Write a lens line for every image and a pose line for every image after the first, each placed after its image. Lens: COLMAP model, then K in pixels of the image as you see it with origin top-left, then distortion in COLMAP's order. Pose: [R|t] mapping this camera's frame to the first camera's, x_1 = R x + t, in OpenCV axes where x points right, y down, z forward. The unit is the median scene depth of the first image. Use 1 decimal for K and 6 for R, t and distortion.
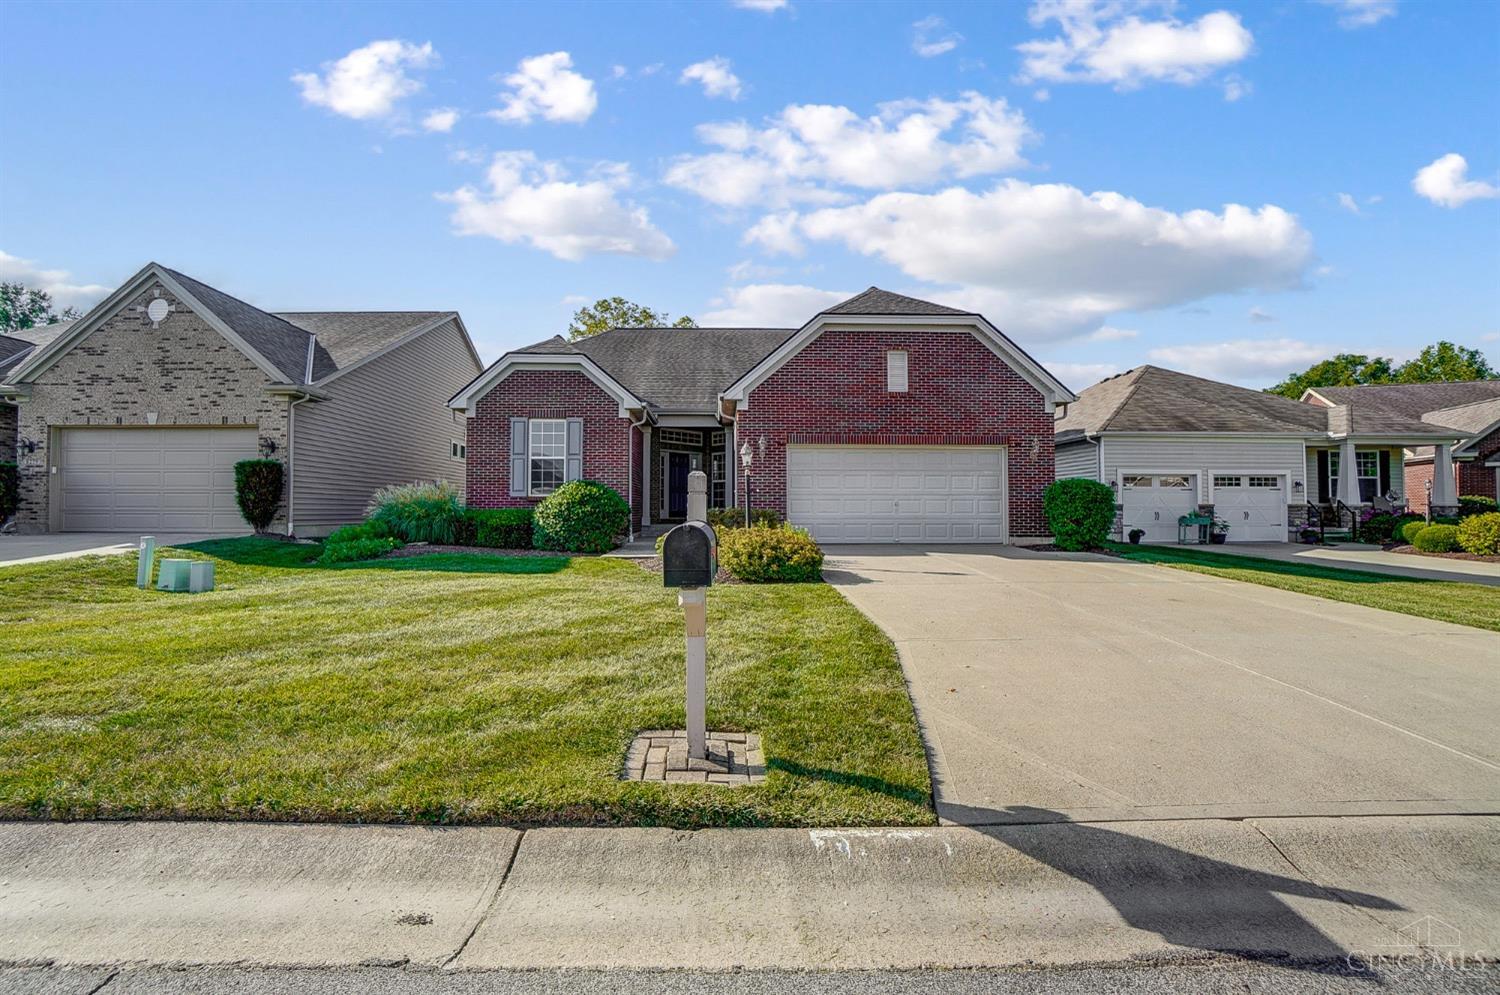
lens RADIAL K [[657.8, 0, 726.7], [0, 657.8, 493.7], [0, 0, 1]] dist [-0.039185, 0.000632]
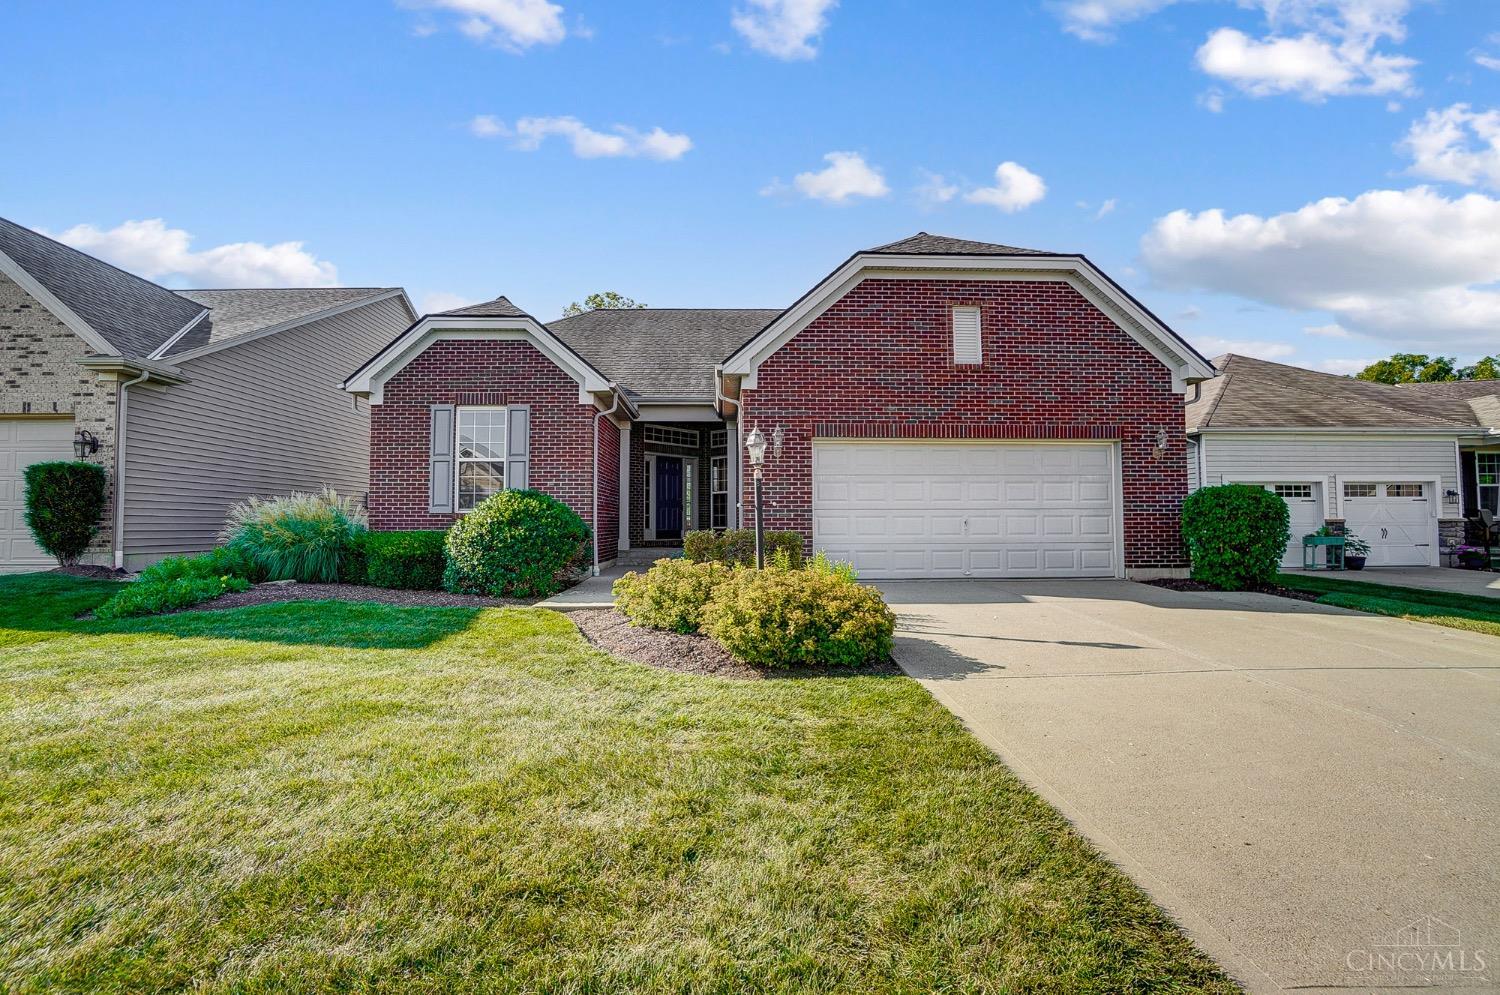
lens RADIAL K [[669.7, 0, 736.7], [0, 669.7, 495.5], [0, 0, 1]] dist [-0.054425, 0.017742]
pose [[0.999982, -0.003072, 0.005149, 0.006247], [0.003165, 0.999831, -0.018135, -0.000782], [-0.005093, 0.018151, 0.999822, 0.278781]]
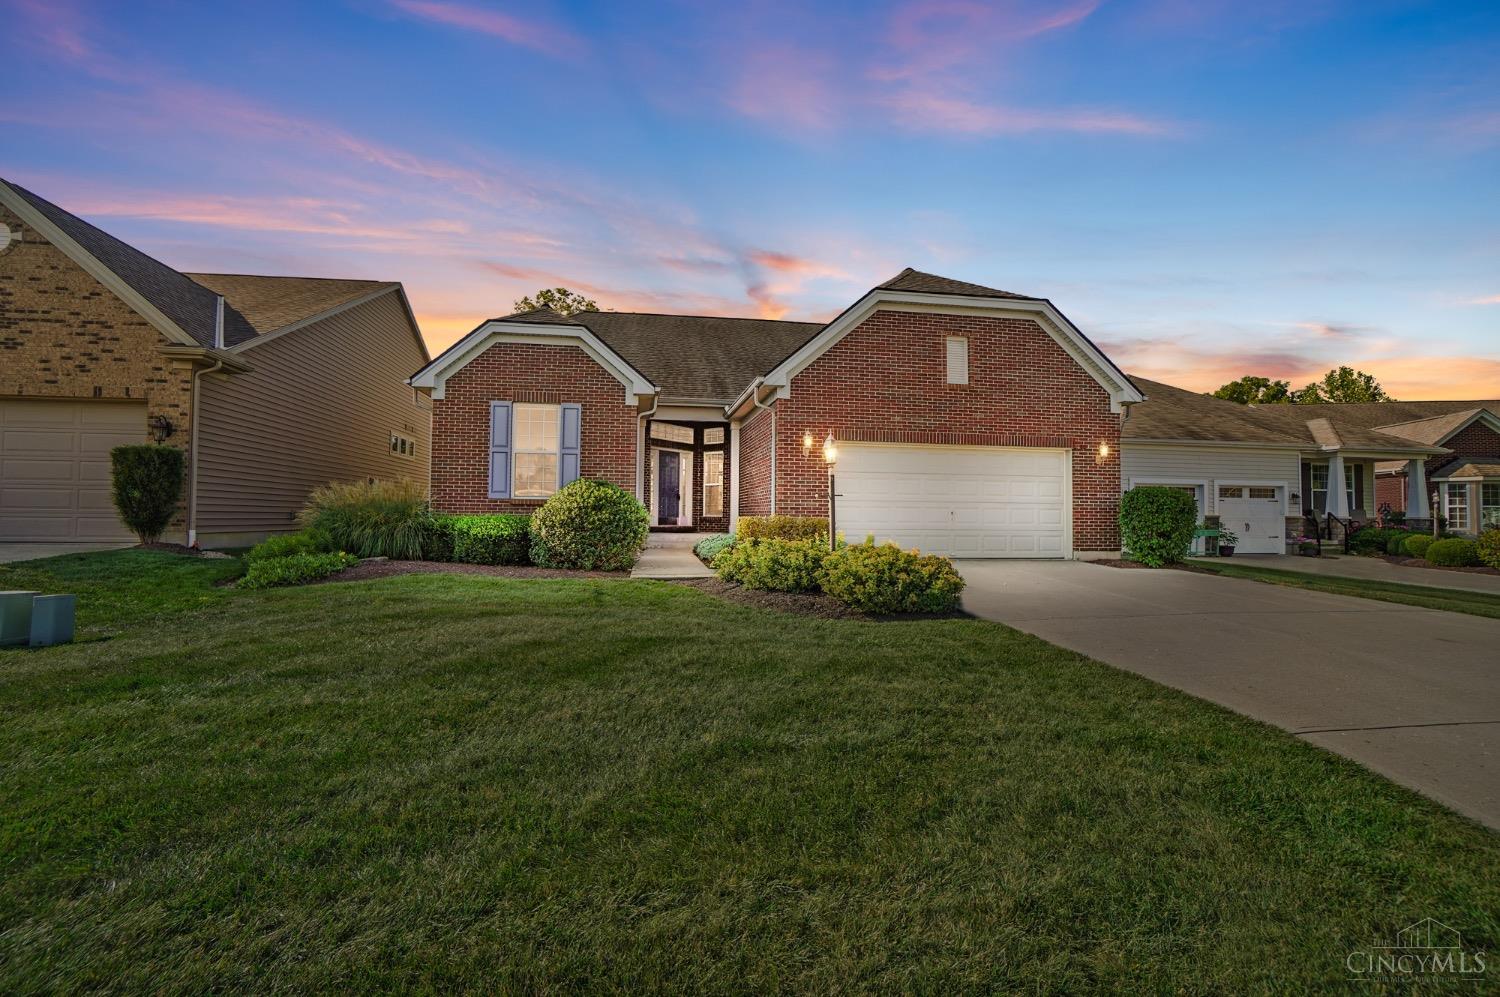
lens RADIAL K [[649.5, 0, 730.2], [0, 649.5, 498.6], [0, 0, 1]] dist [-0.050430, 0.014076]
pose [[0.991738, 0.012359, 0.127682, -0.143601], [-0.012210, 0.999924, -0.001946, 0.002215], [-0.127696, 0.000371, 0.991813, 0.184849]]
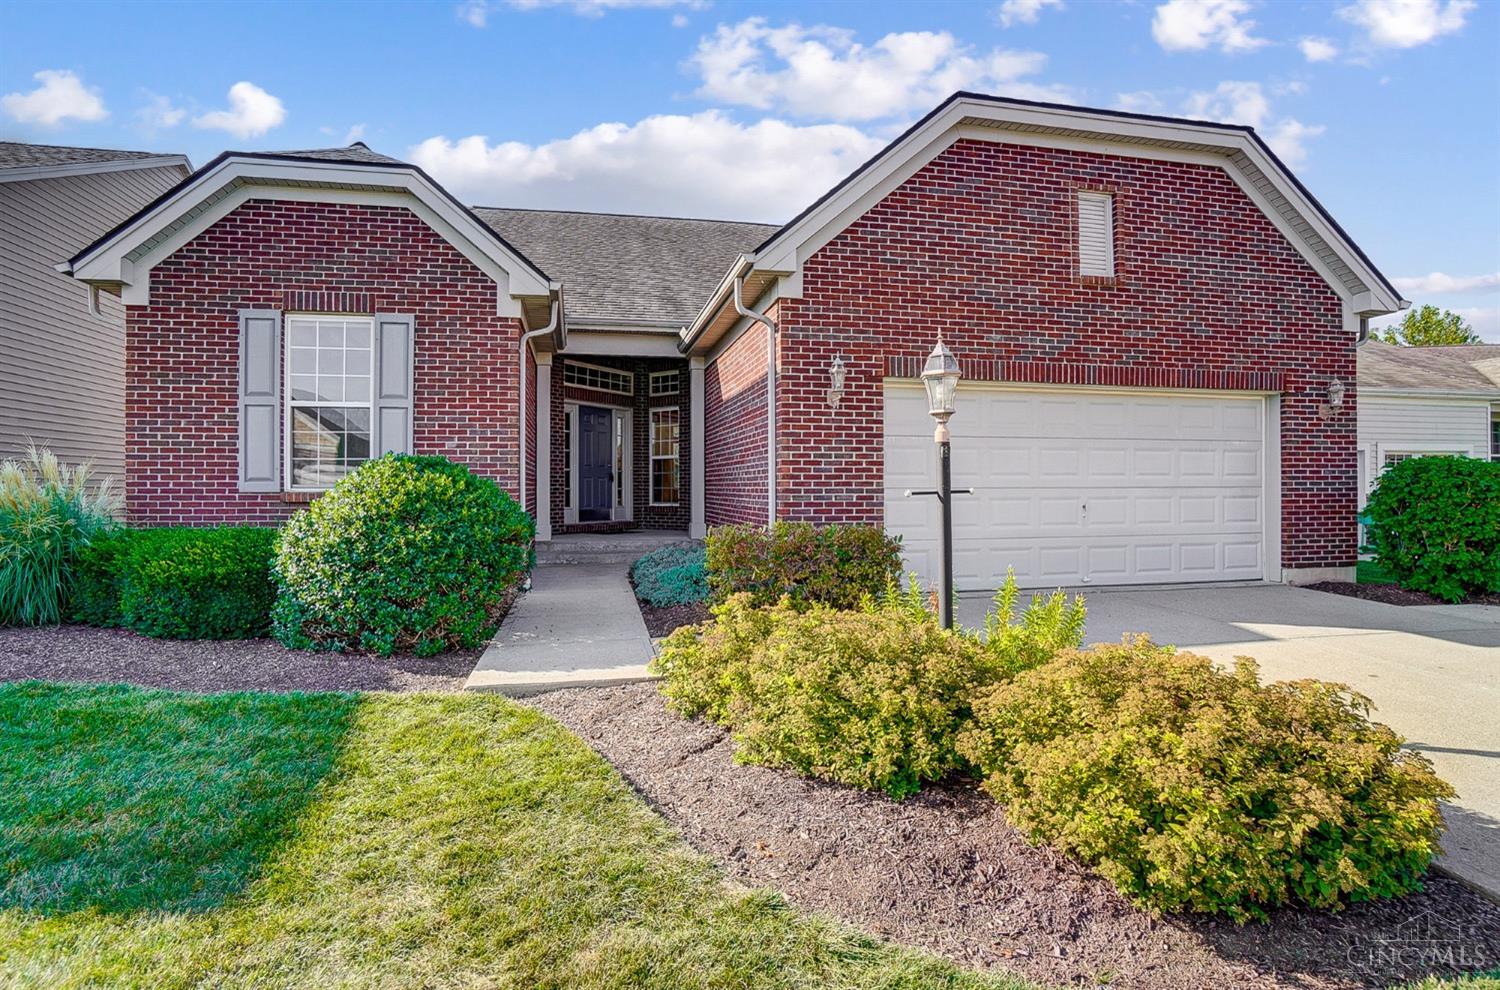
lens RADIAL K [[731.3, 0, 720.8], [0, 731.3, 487.7], [0, 0, 1]] dist [-0.066973, 0.031609]
pose [[0.985209, -0.003196, 0.171329, -0.104102], [-0.000972, 0.999706, 0.024237, -0.011003], [-0.171356, -0.024045, 0.984916, 0.508821]]
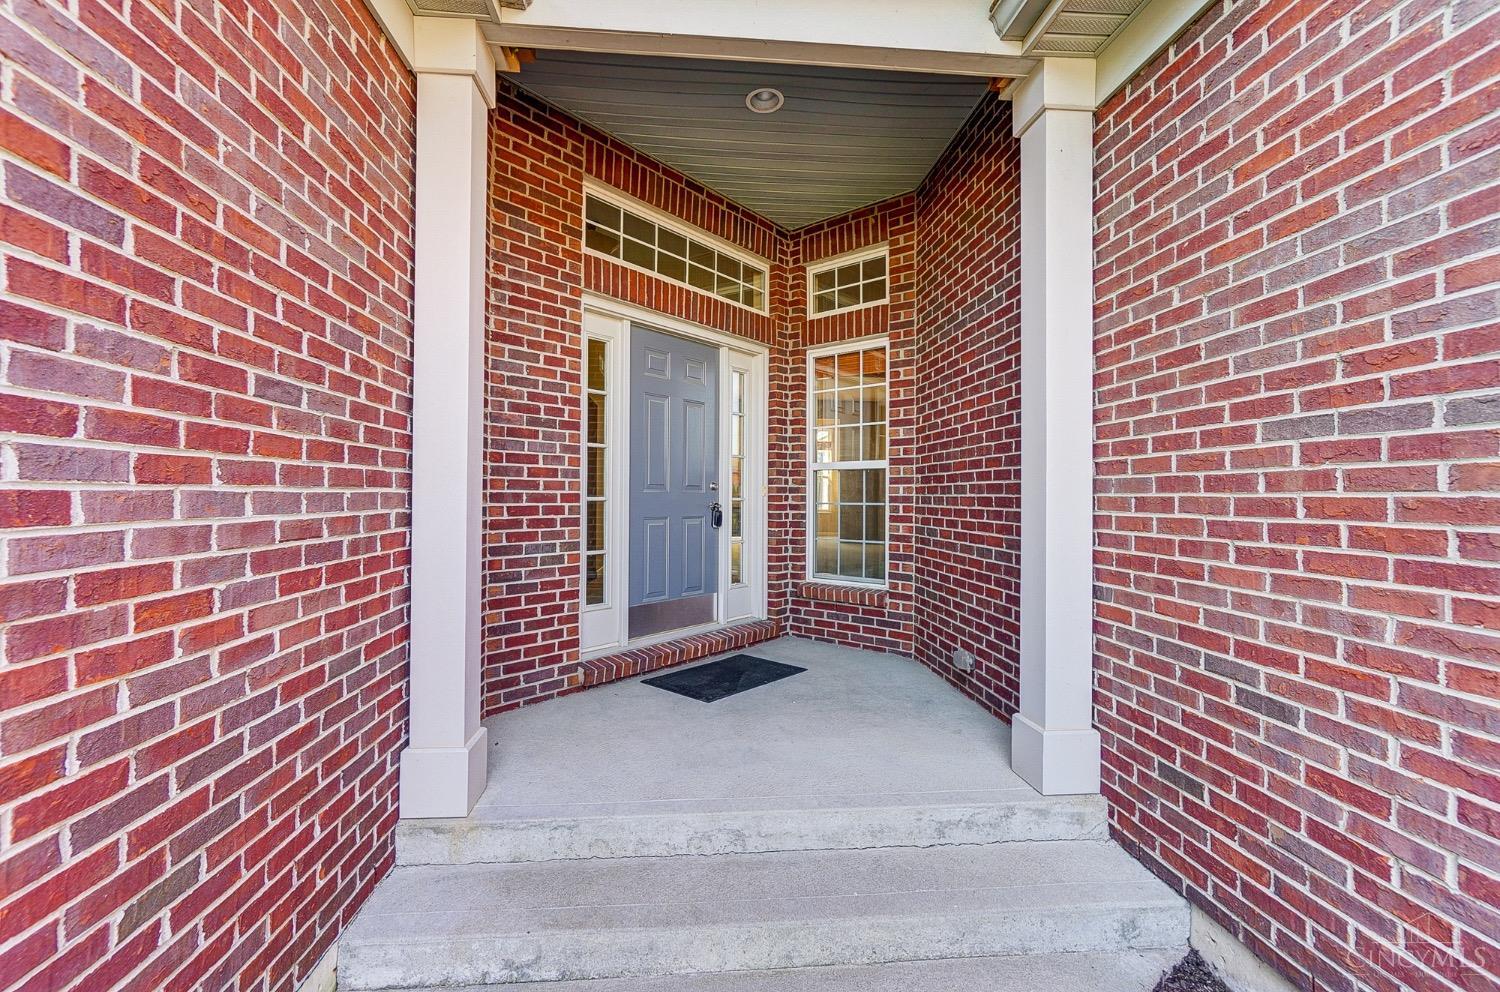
lens RADIAL K [[656.5, 0, 727.6], [0, 656.5, 490.8], [0, 0, 1]] dist [-0.060664, 0.022189]
pose [[0.998982, 0.004274, 0.044909, -0.091784], [-0.005138, 0.999803, 0.019156, -0.020196], [-0.044818, -0.019367, 0.998807, 1.101545]]
